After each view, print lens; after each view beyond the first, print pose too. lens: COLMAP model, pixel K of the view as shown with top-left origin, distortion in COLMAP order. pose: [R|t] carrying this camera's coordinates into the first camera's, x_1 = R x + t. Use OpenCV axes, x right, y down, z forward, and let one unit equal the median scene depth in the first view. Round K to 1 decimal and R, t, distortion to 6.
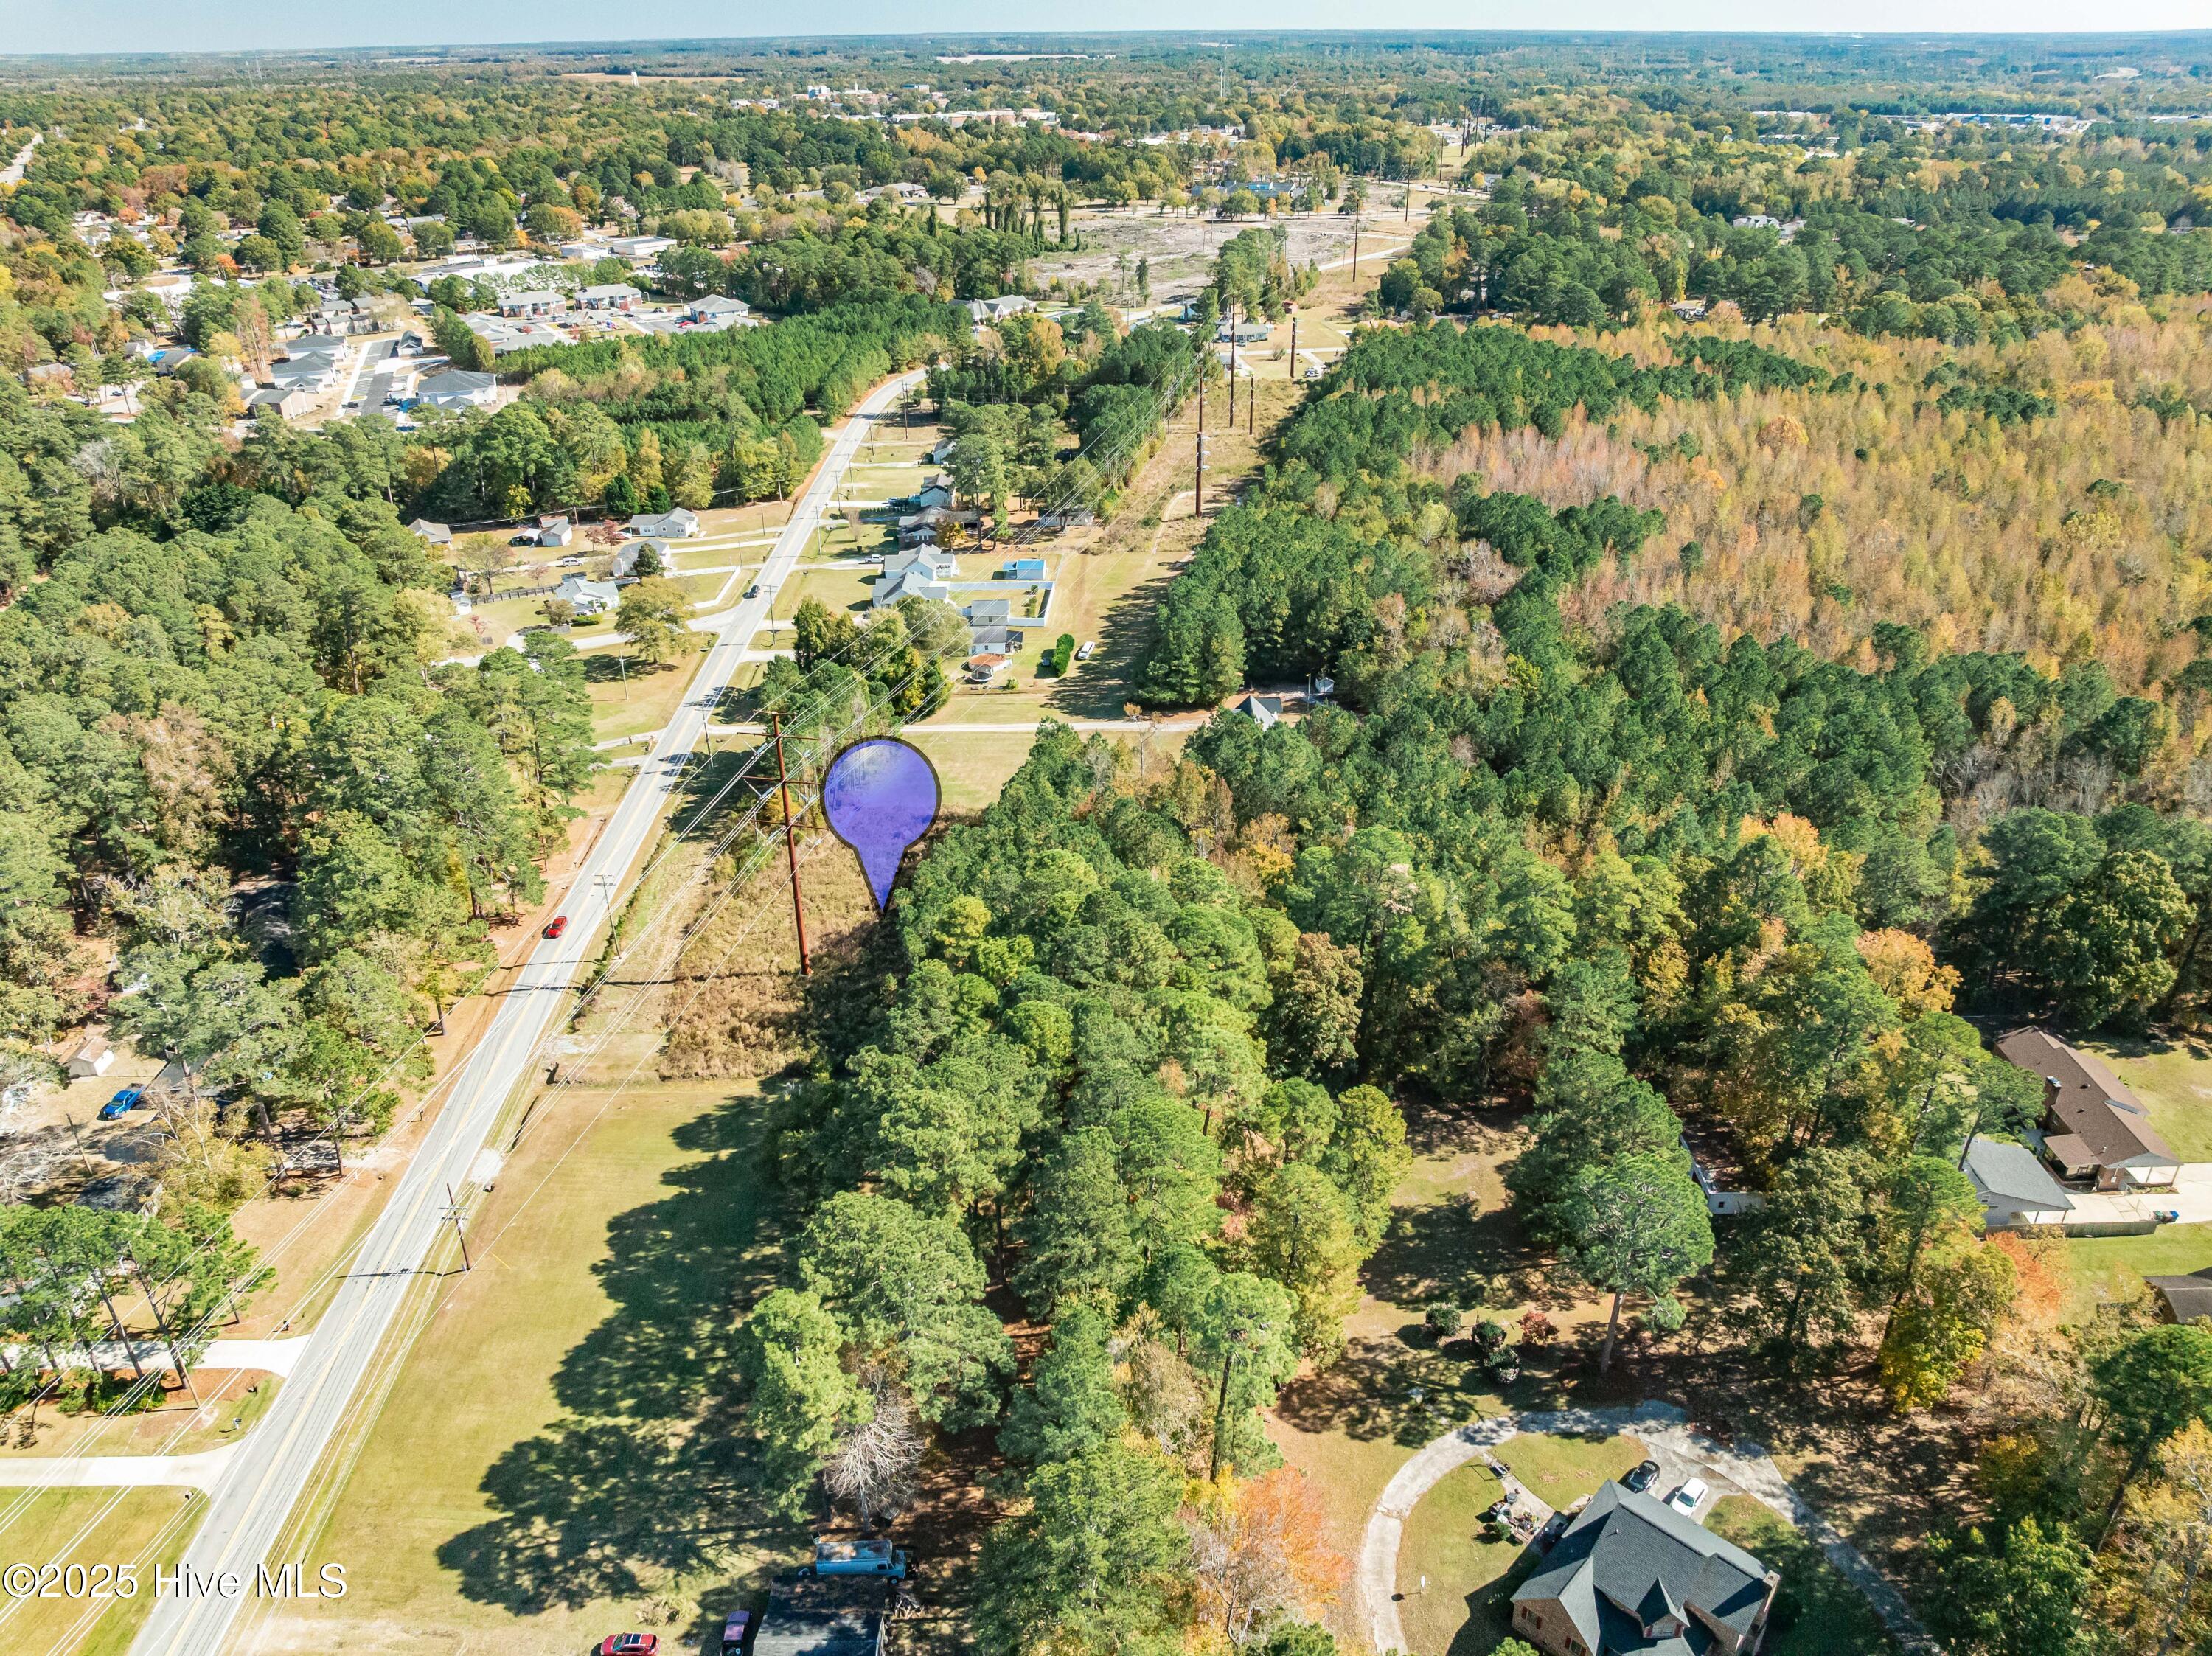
lens RADIAL K [[1546.2, 0, 1113.1], [0, 1546.2, 835.5], [0, 0, 1]] dist [-0.029384, 0.000232]
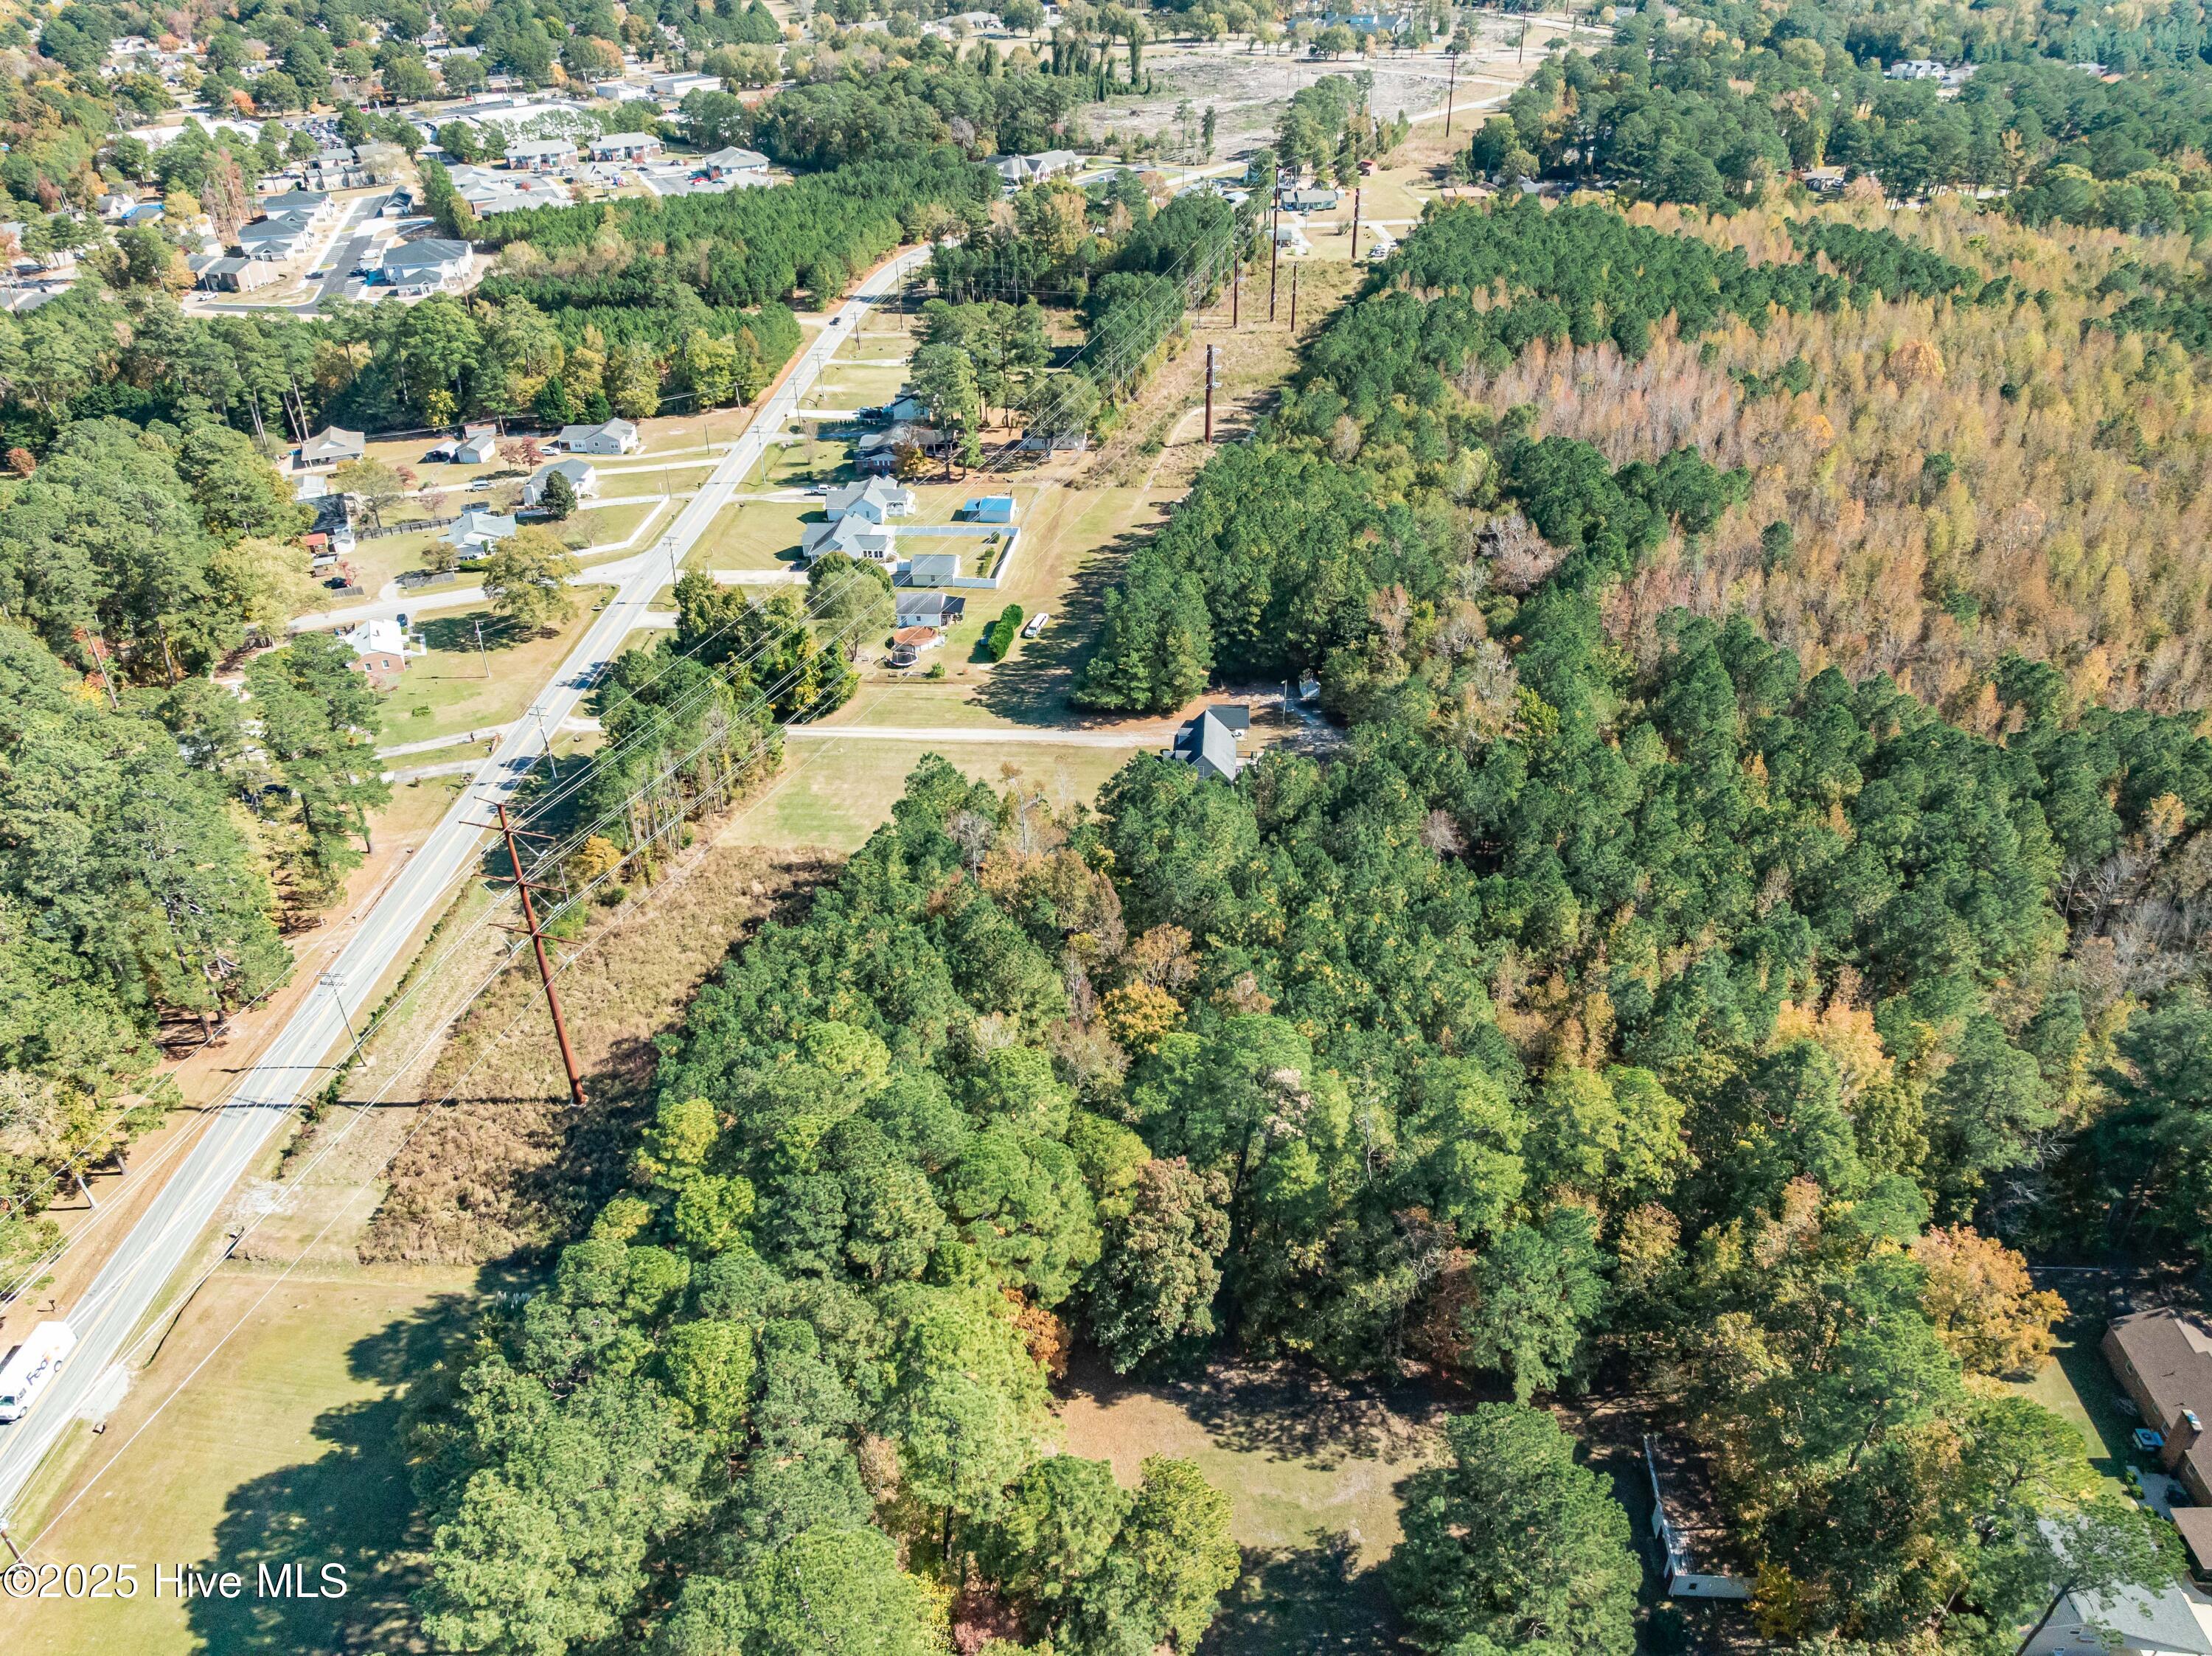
lens RADIAL K [[1561.3, 0, 1106.0], [0, 1561.3, 828.0], [0, 0, 1]] dist [-0.054817, 0.038292]
pose [[0.997205, 0.038809, -0.063844, 0.078311], [-0.032902, 0.995297, 0.091114, -0.088001], [0.067079, -0.088759, 0.993792, 0.150851]]
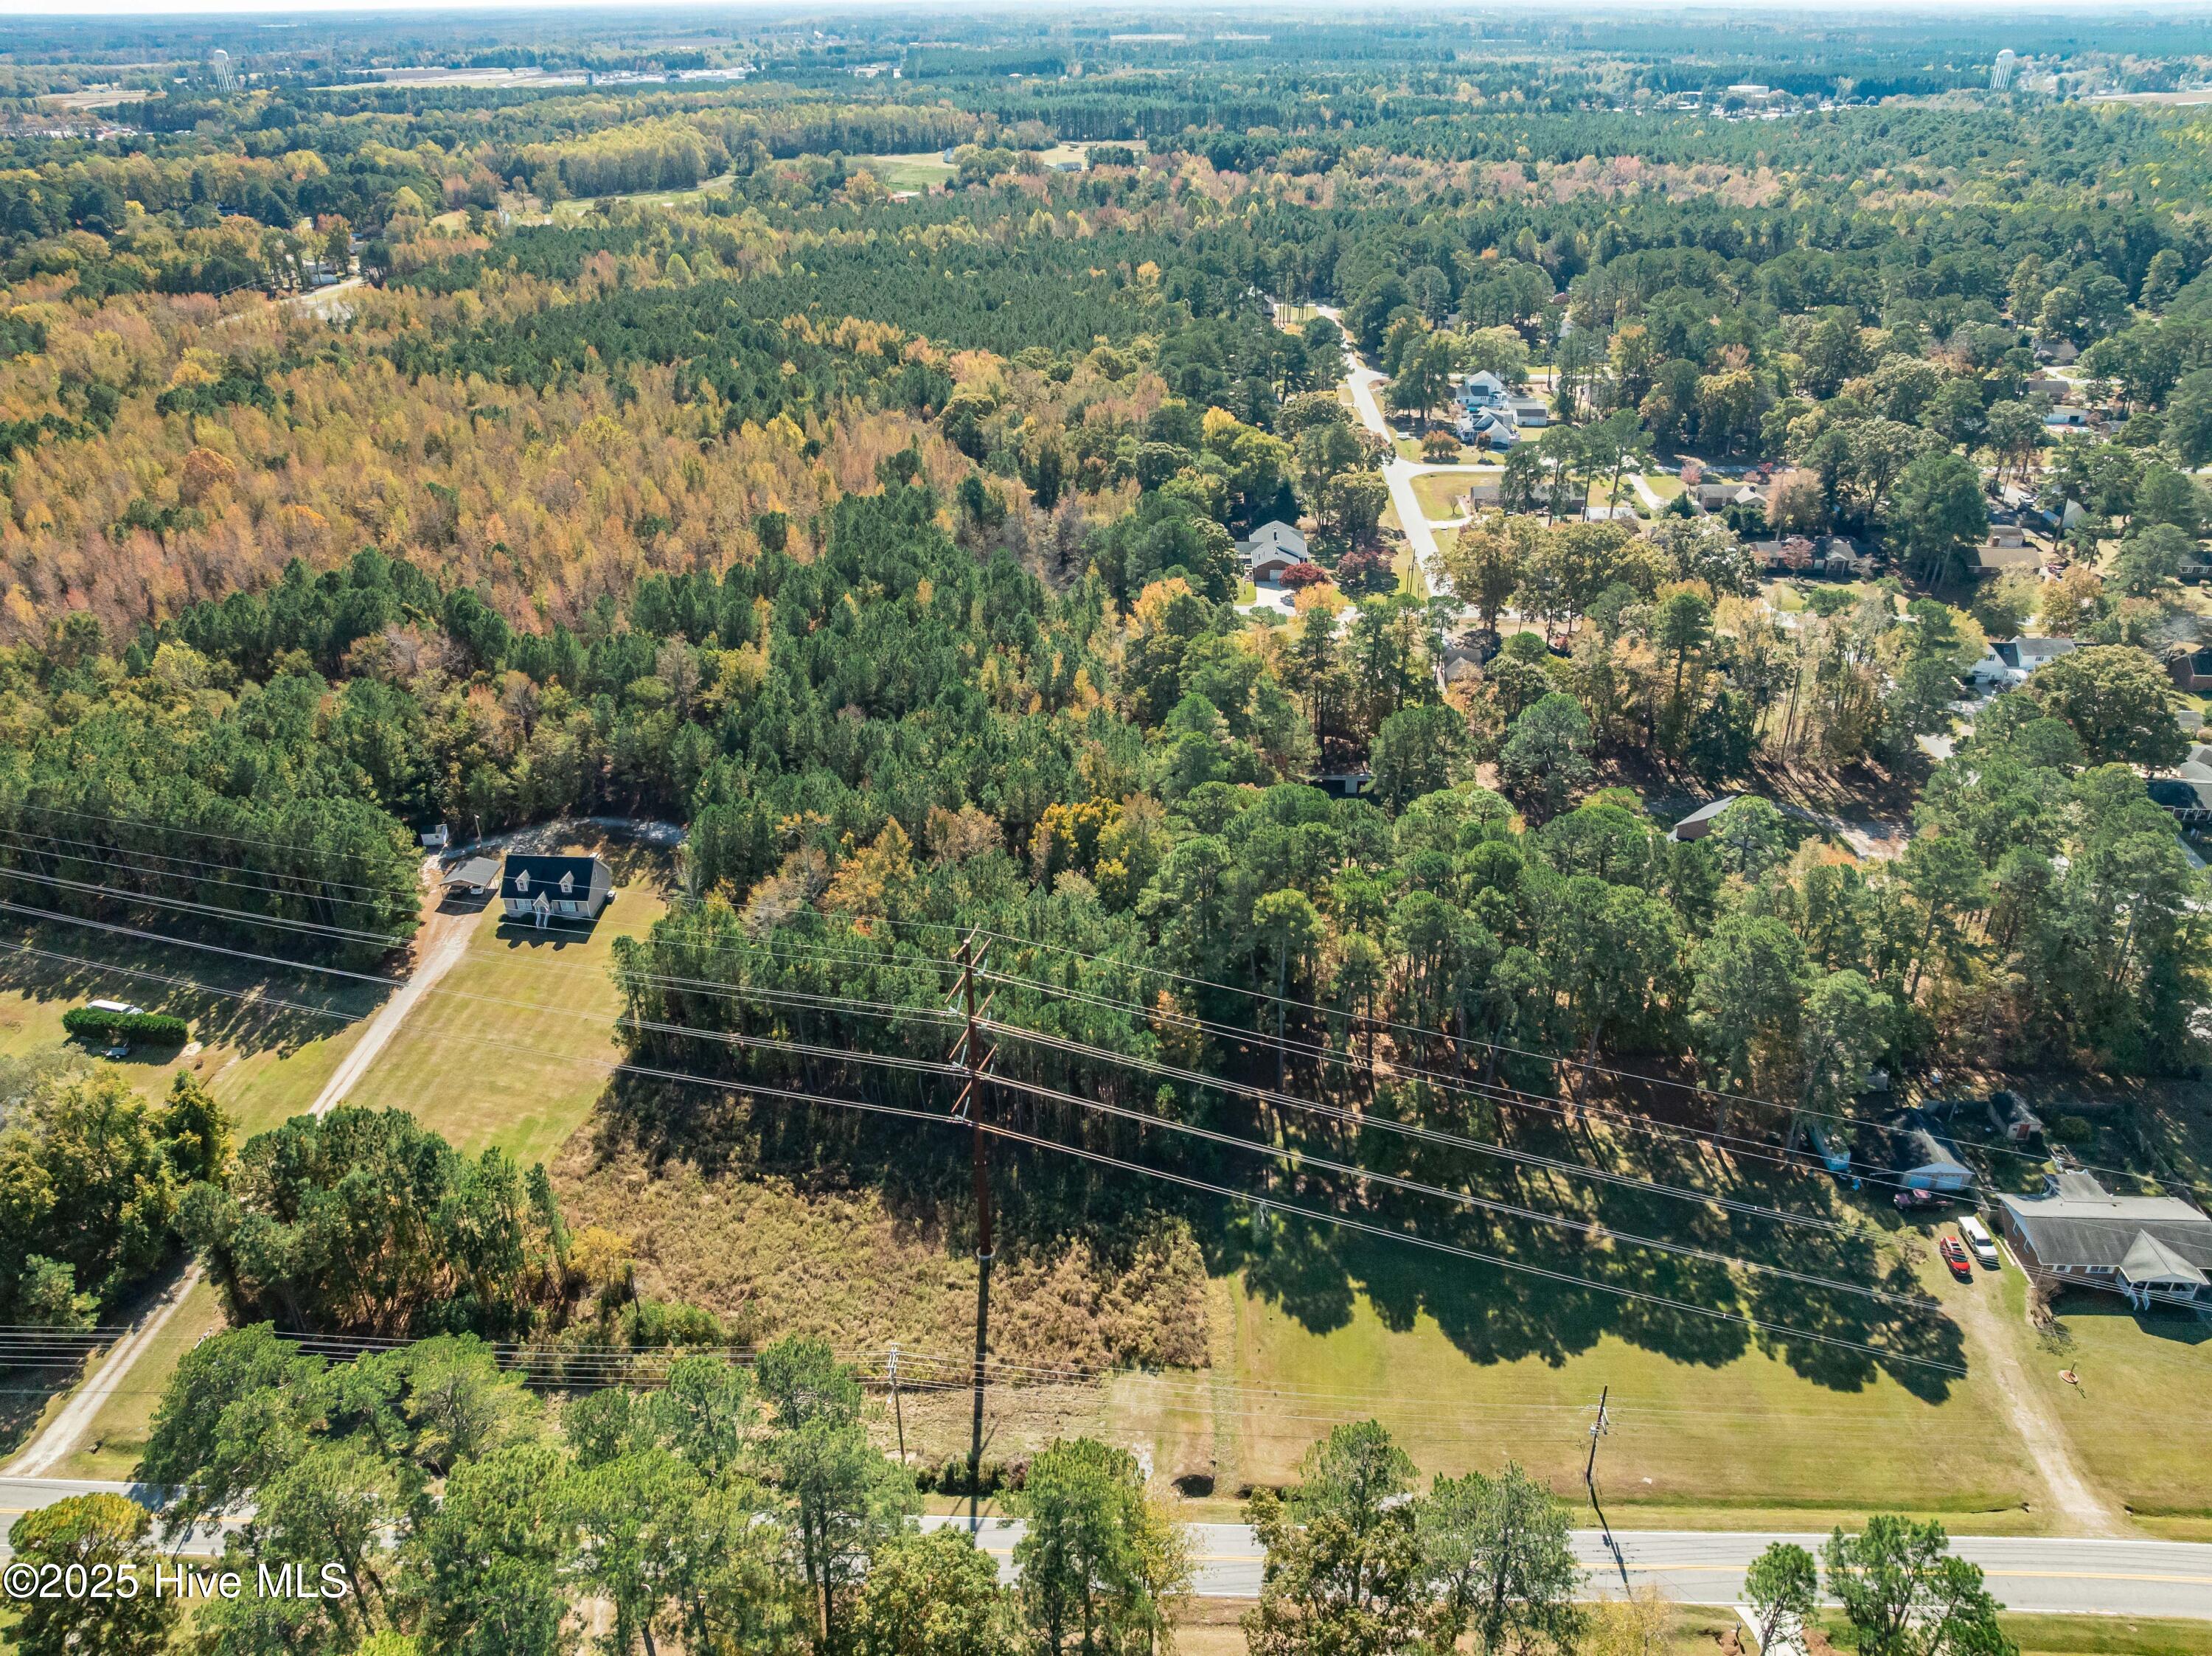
lens RADIAL K [[1536.8, 0, 1100.4], [0, 1536.8, 879.3], [0, 0, 1]] dist [-0.037584, -0.001294]
pose [[0.077908, -0.499956, 0.862540, -0.498711], [0.478541, 0.777739, 0.407579, -0.221177], [-0.874602, 0.381007, 0.299842, 0.427528]]
